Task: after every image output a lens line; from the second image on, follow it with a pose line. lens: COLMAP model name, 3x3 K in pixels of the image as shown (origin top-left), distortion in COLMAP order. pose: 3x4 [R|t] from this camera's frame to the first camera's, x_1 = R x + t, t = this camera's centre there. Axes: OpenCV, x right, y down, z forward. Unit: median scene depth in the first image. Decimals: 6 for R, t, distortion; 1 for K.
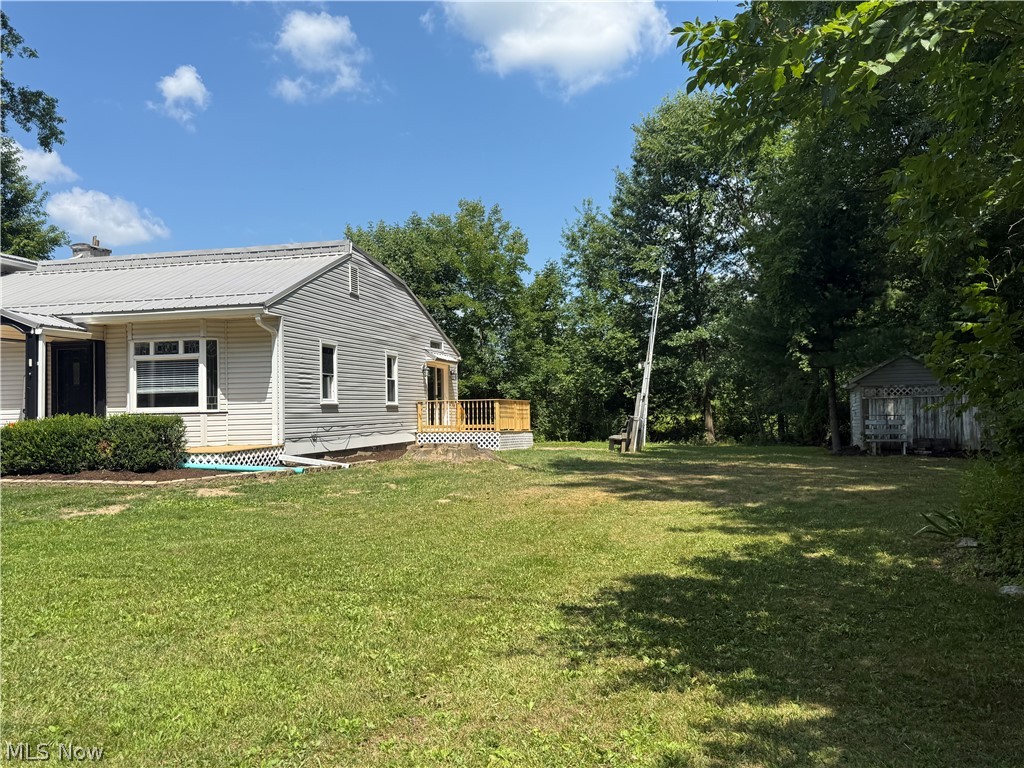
lens RADIAL K [[843.4, 0, 512.0], [0, 843.4, 384.0], [0, 0, 1]] dist [0.094757, -0.105524]
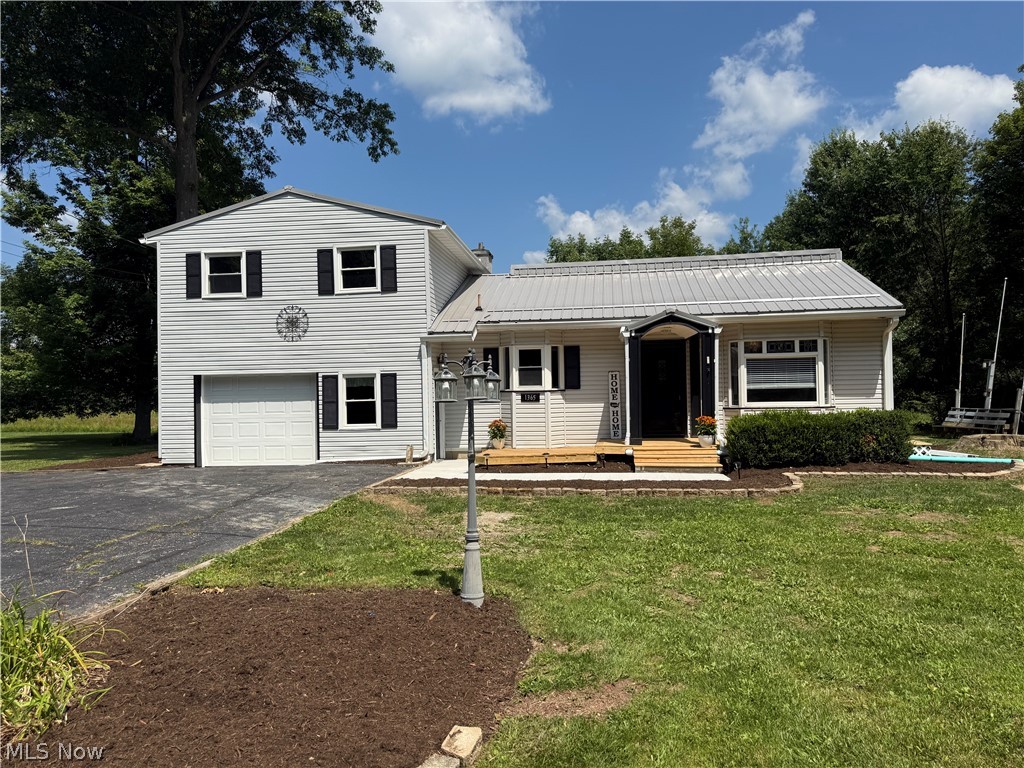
lens RADIAL K [[712.4, 0, 512.0], [0, 712.4, 384.0], [0, 0, 1]] dist [0.125740, -0.168241]
pose [[0.990041, 0.002498, 0.140760, -0.785022], [-0.003733, 0.999957, 0.008515, -0.001554], [-0.140733, -0.008955, 0.990007, 0.131378]]
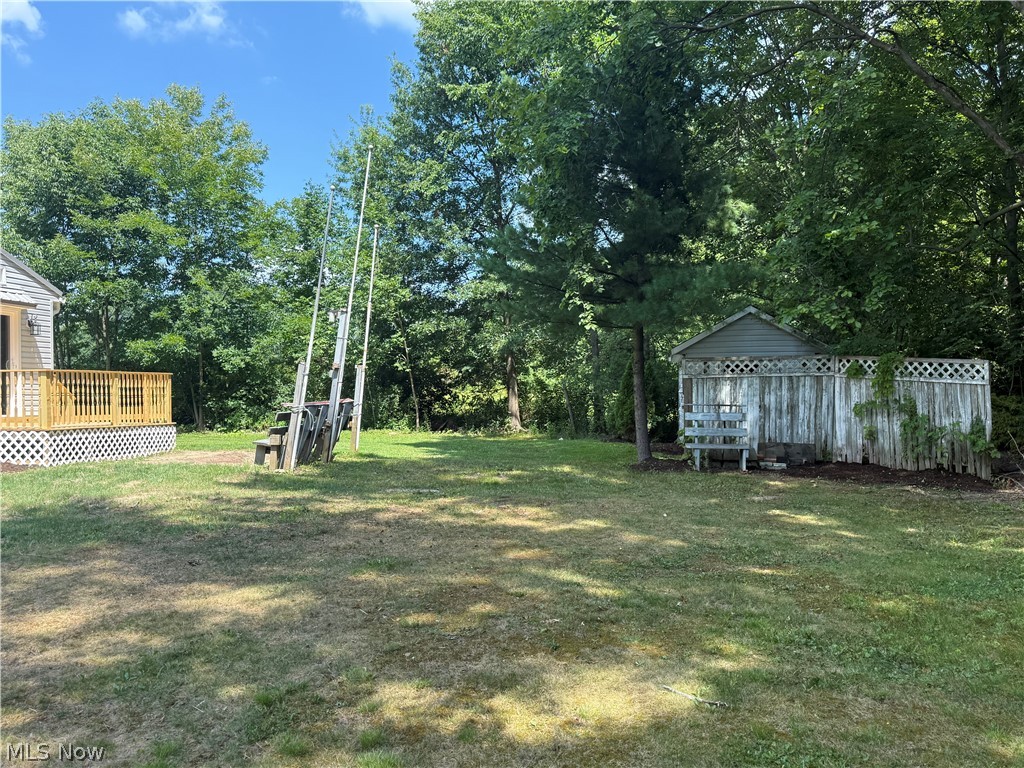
lens RADIAL K [[841.4, 0, 512.0], [0, 841.4, 384.0], [0, 0, 1]] dist [0.139953, -0.004932]
pose [[0.988941, 0.012248, 0.147804, 0.234657], [-0.017126, 0.999348, 0.031779, 0.005123], [-0.147318, -0.033959, 0.988506, 0.490248]]
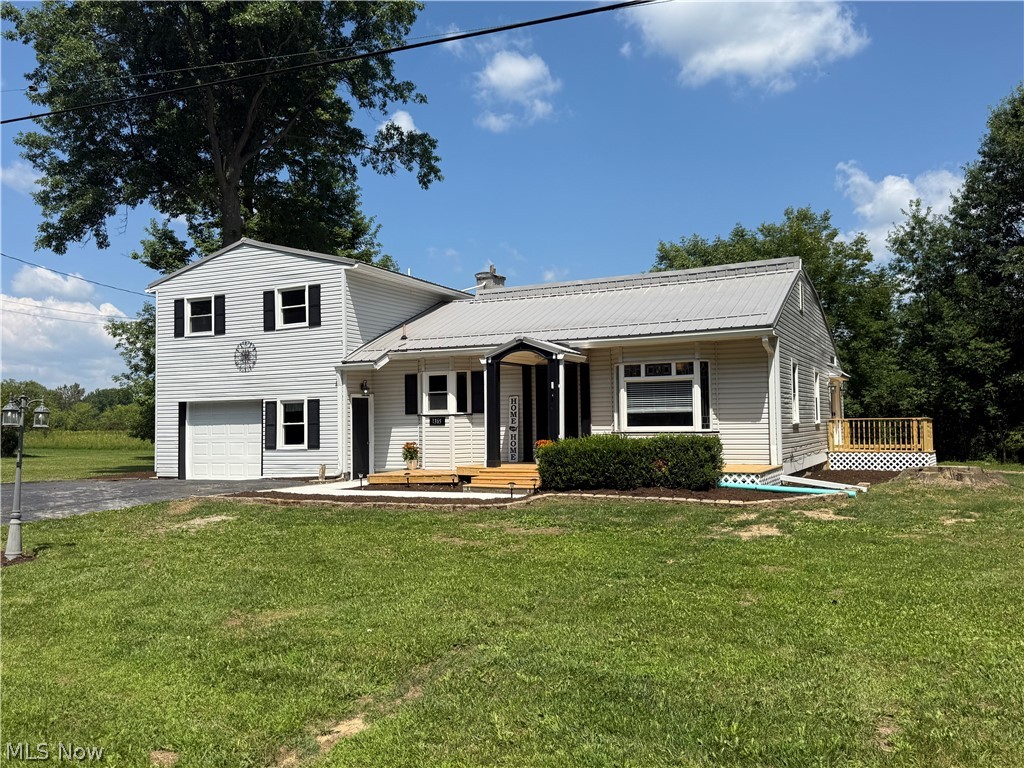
lens RADIAL K [[841.4, 0, 512.0], [0, 841.4, 384.0], [0, 0, 1]] dist [0.139953, -0.004932]
pose [[0.978300, -0.006735, -0.207085, -0.330489], [0.003987, 0.999898, -0.013681, -0.010192], [0.207156, 0.012558, 0.978227, -0.046263]]
